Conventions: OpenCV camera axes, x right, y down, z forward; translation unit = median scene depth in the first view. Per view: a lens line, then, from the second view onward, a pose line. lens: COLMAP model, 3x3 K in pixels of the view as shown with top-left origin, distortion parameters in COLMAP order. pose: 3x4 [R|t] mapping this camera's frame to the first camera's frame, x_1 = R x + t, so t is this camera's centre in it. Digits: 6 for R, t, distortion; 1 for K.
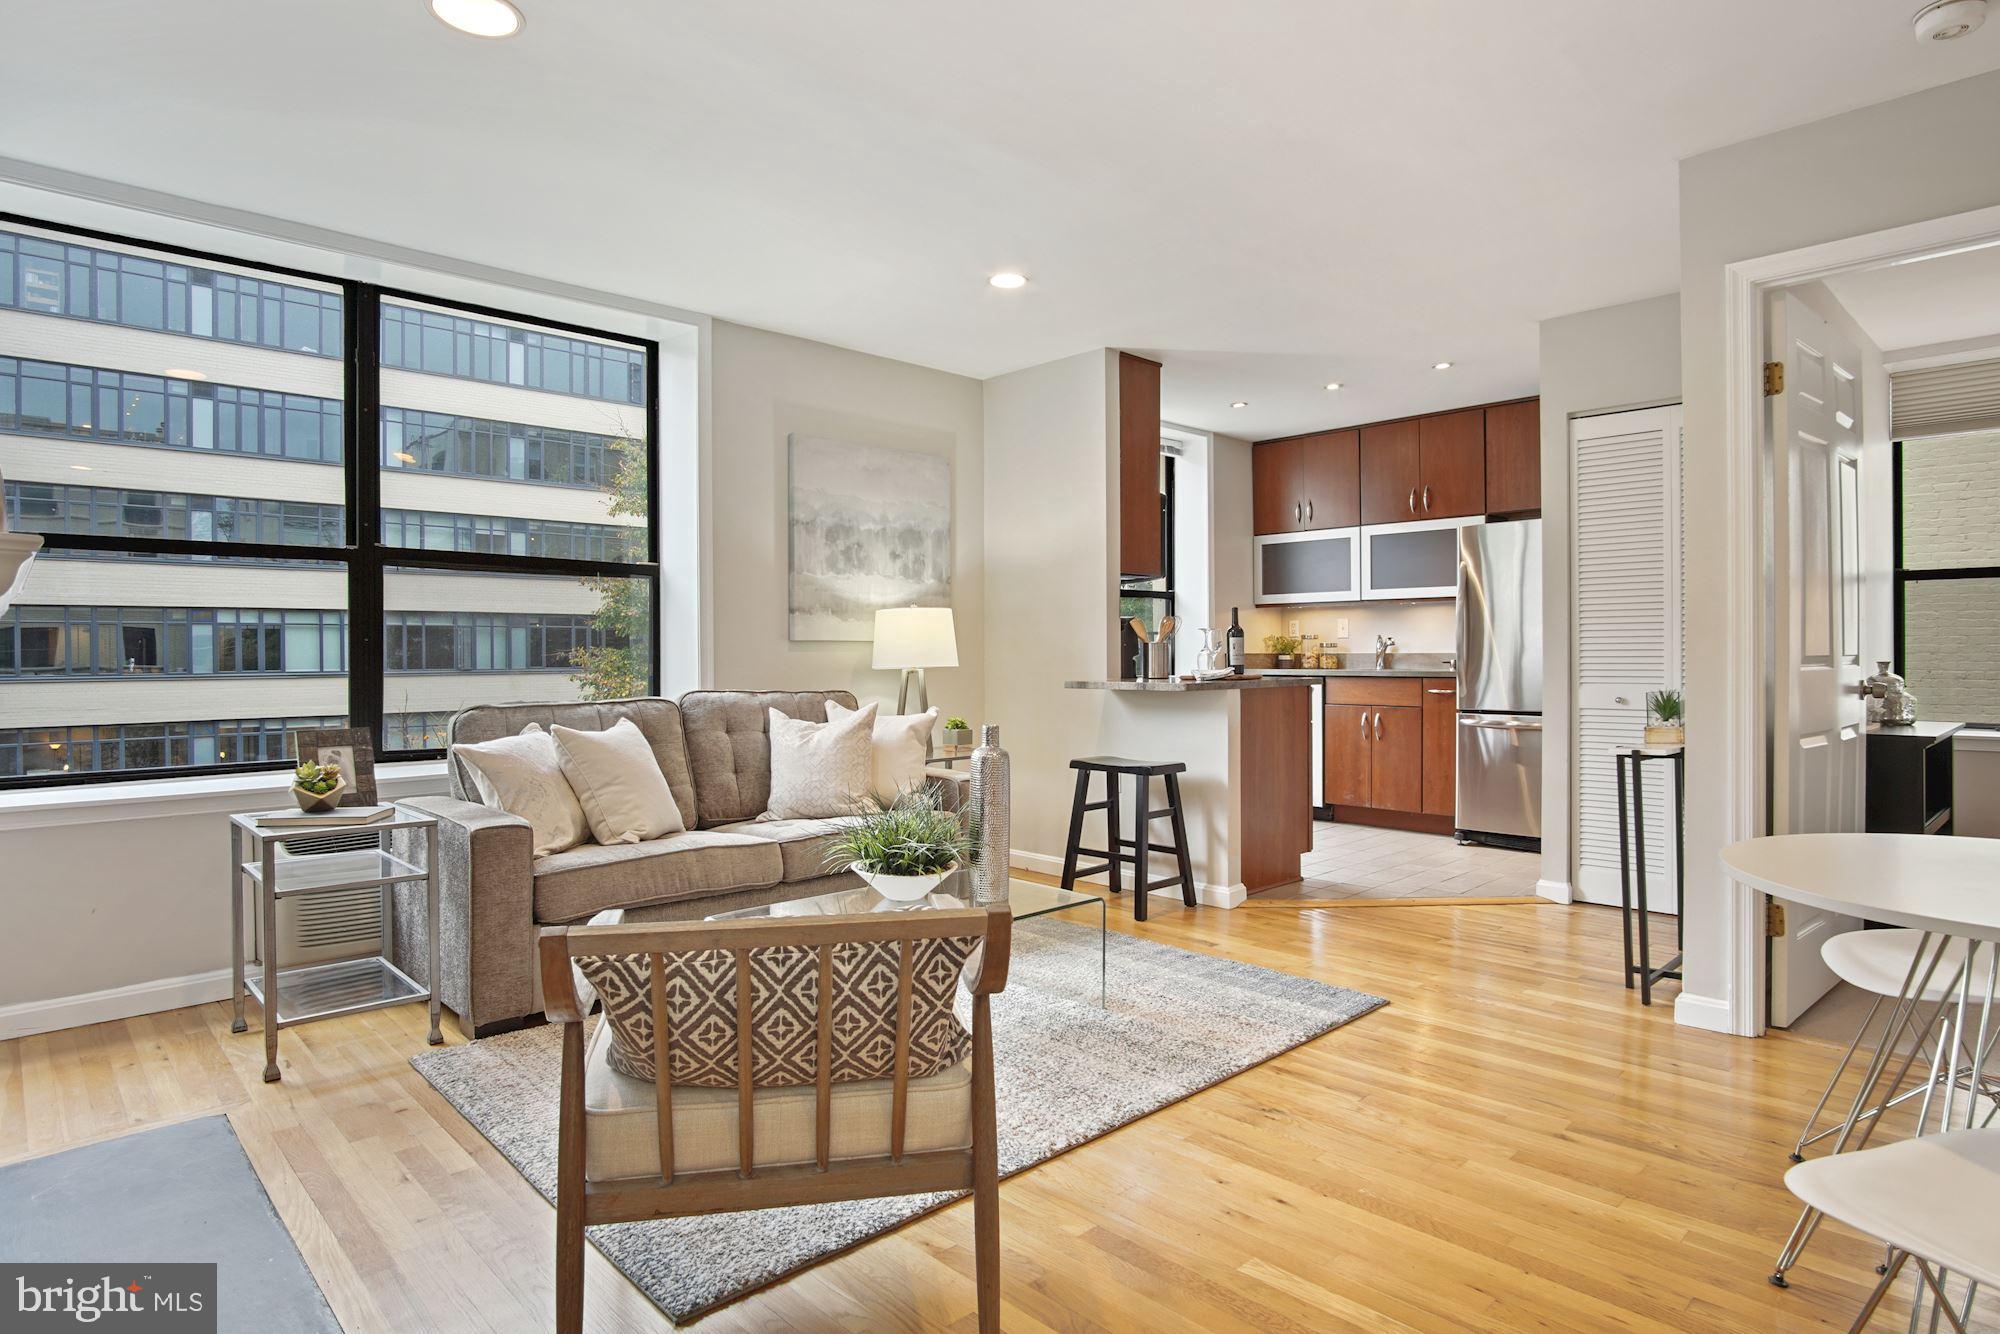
lens RADIAL K [[1087.0, 0, 1001.8], [0, 1087.0, 660.8], [0, 0, 1]] dist [-0.034794, 0.009559]
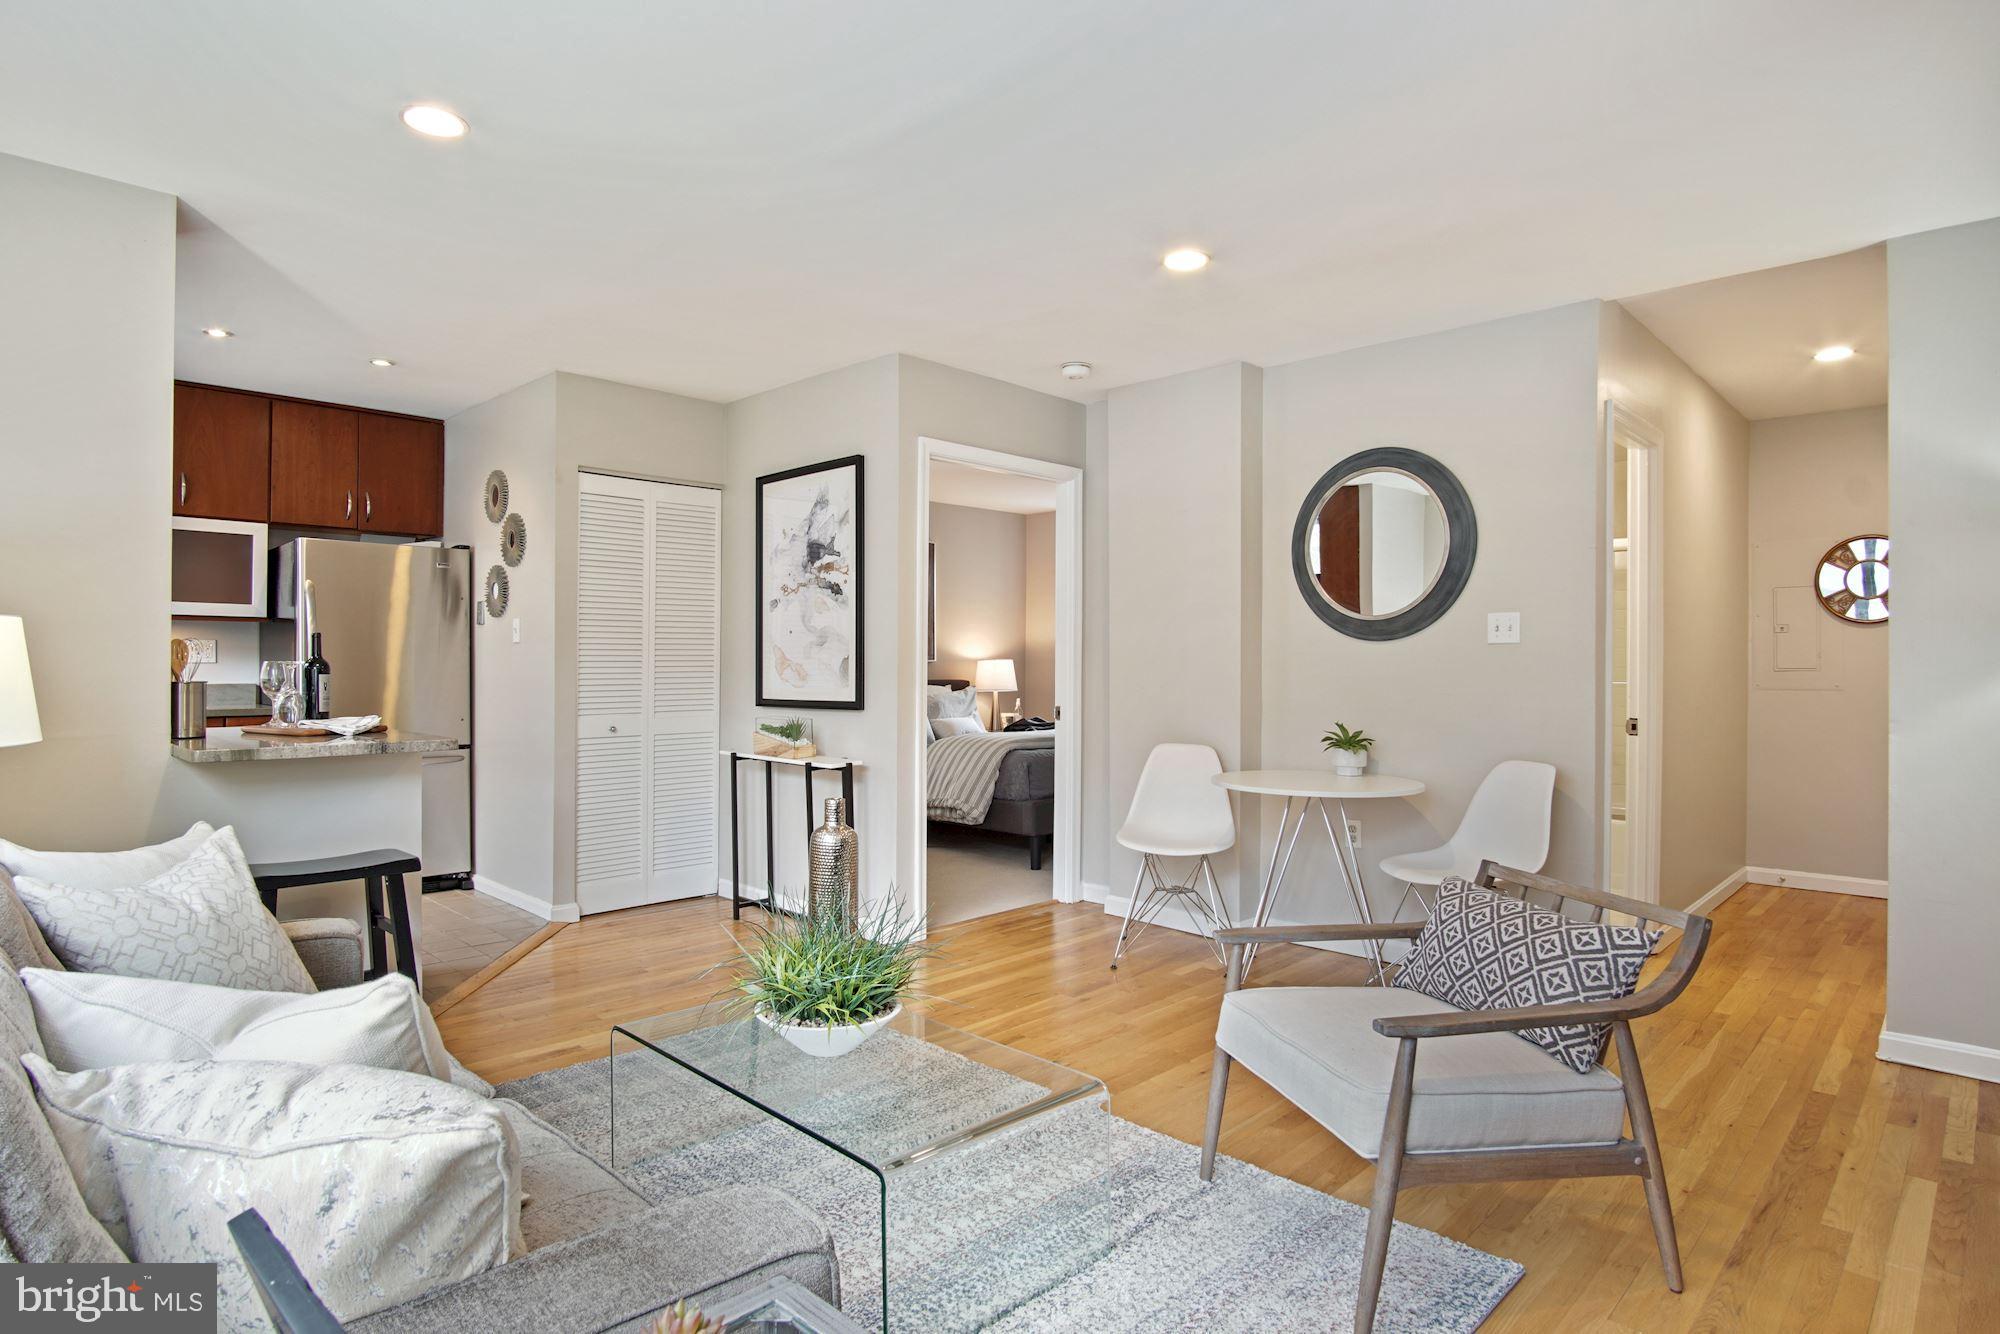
lens RADIAL K [[1087.0, 0, 996.7], [0, 1087.0, 663.5], [0, 0, 1]] dist [-0.034794, 0.009559]
pose [[-0.032624, 0.001353, 0.999467, -0.476826], [0.000997, 0.999999, -0.001321, -0.025021], [-0.999467, 0.000953, -0.032625, 0.517179]]
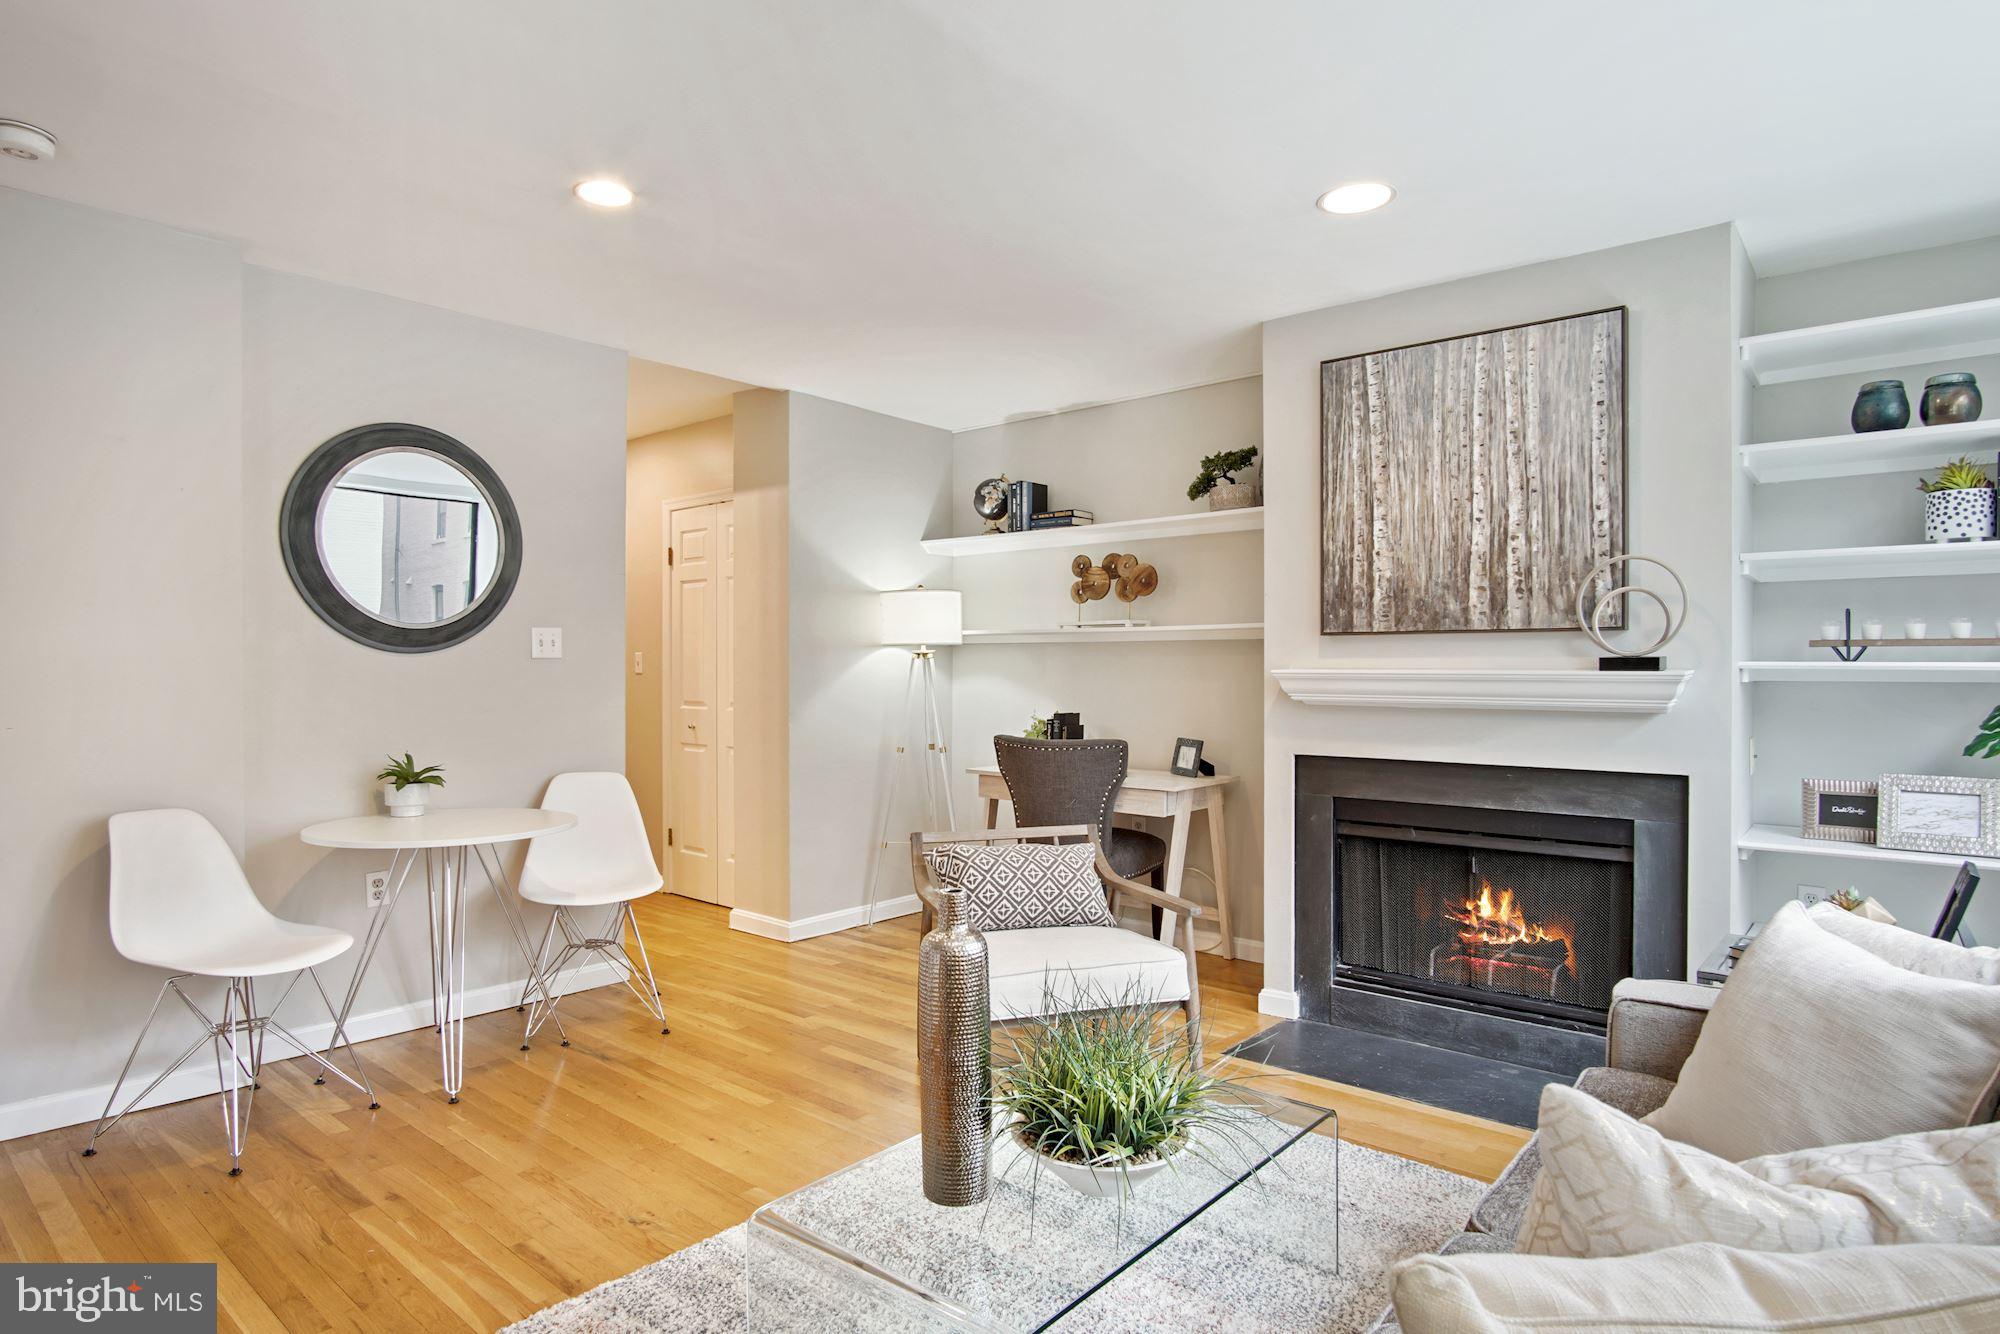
lens RADIAL K [[1087.0, 0, 1006.3], [0, 1087.0, 680.8], [0, 0, 1]] dist [-0.034794, 0.009559]
pose [[-0.995368, 0.004130, -0.096051, 0.007827], [0.002442, 0.999841, 0.017685, -0.036383], [0.096109, 0.017368, -0.995219, 0.915382]]
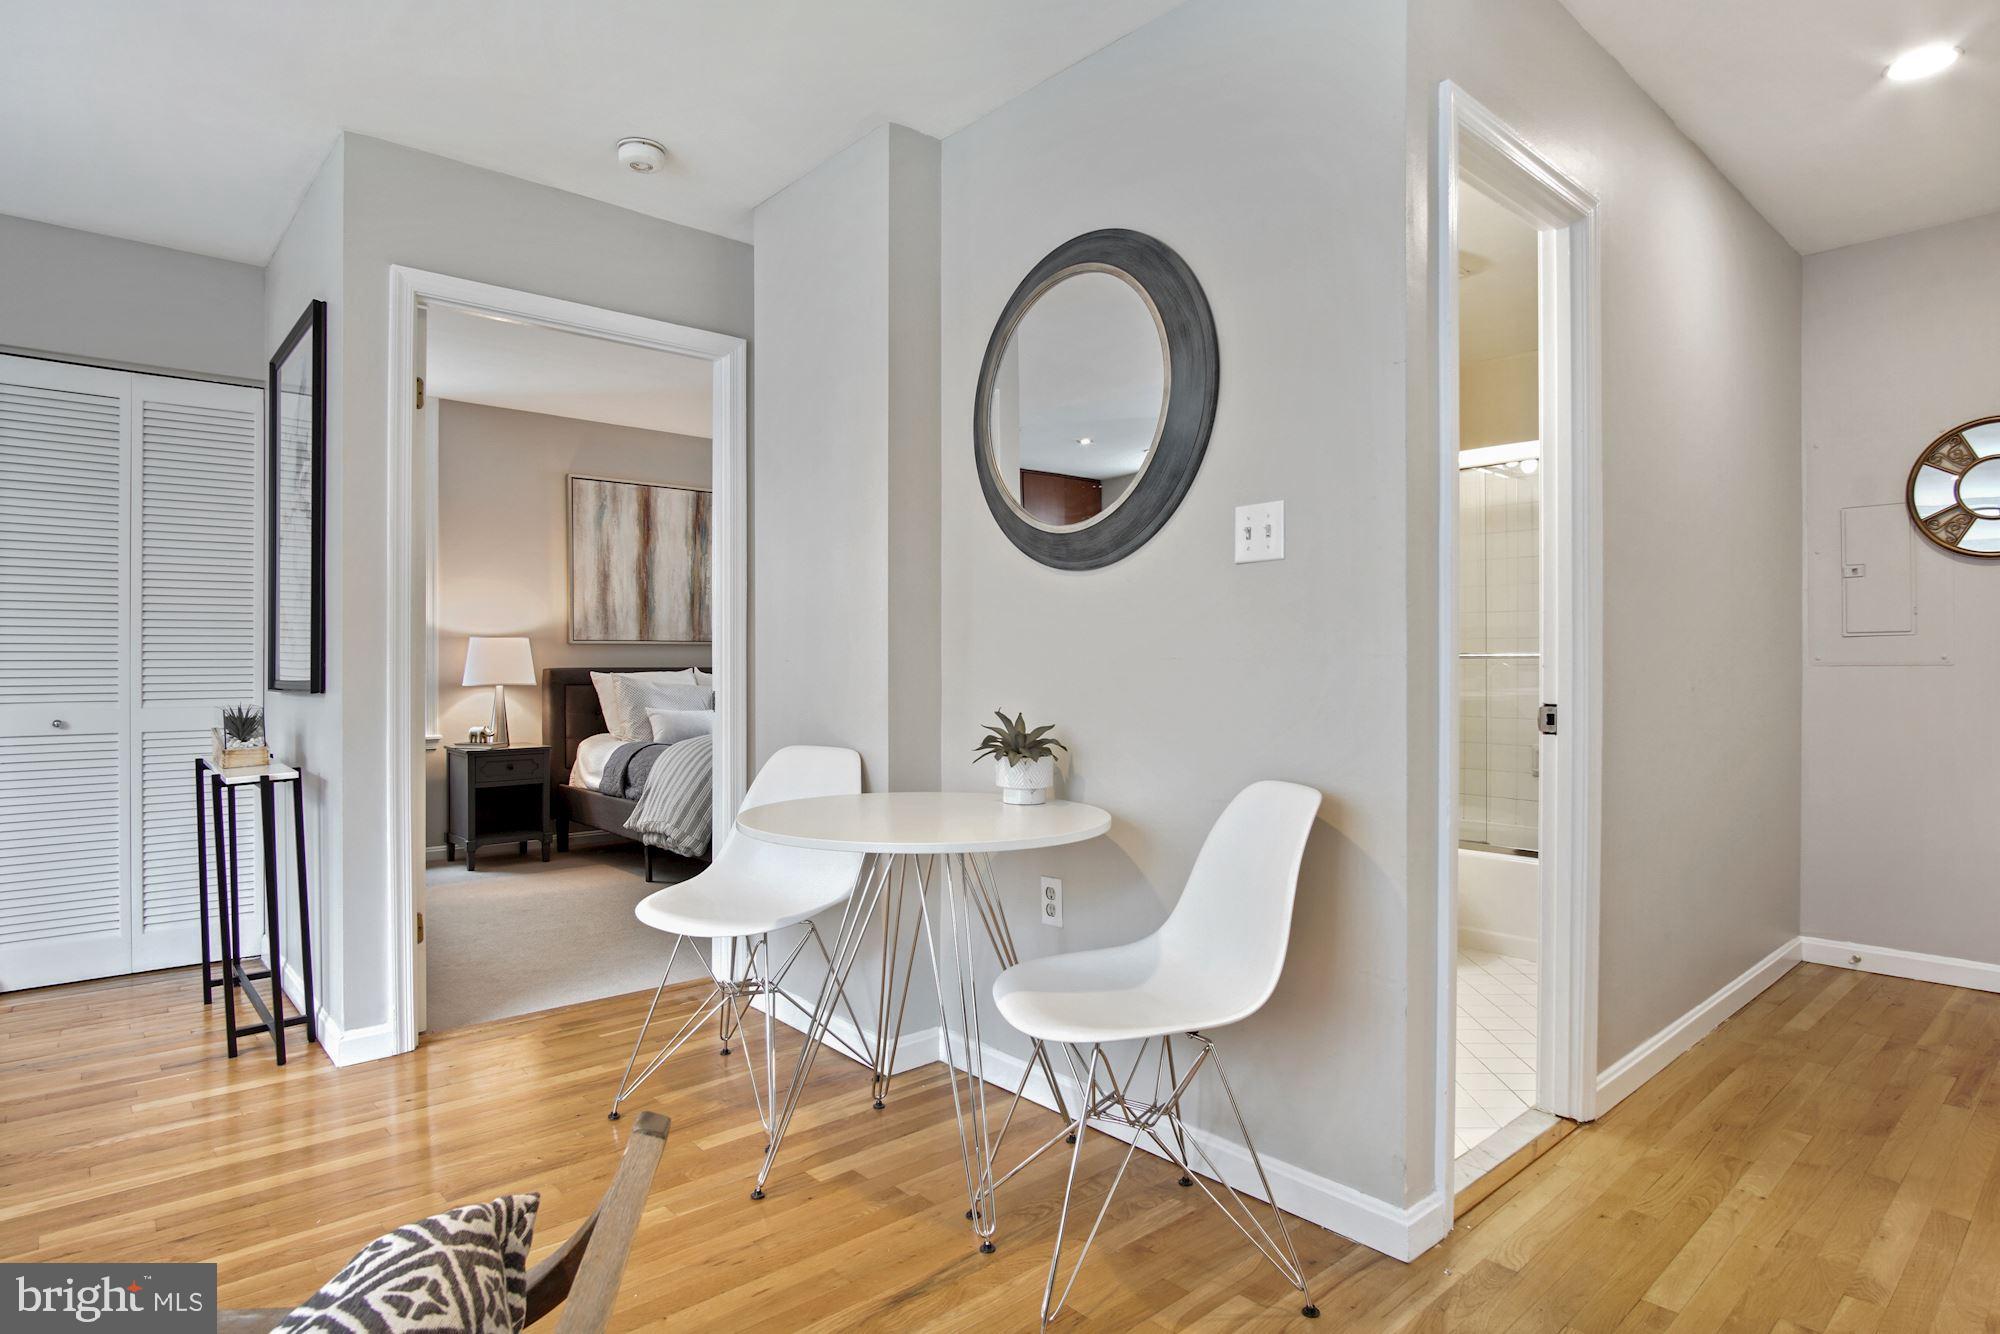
lens RADIAL K [[1087.0, 0, 999.9], [0, 1087.0, 668.0], [0, 0, 1]] dist [-0.034794, 0.009559]
pose [[0.043000, 0.000004, 0.999075, -0.149973], [0.005180, 0.999987, -0.000227, -0.000723], [-0.999062, 0.005185, 0.043000, 0.223700]]
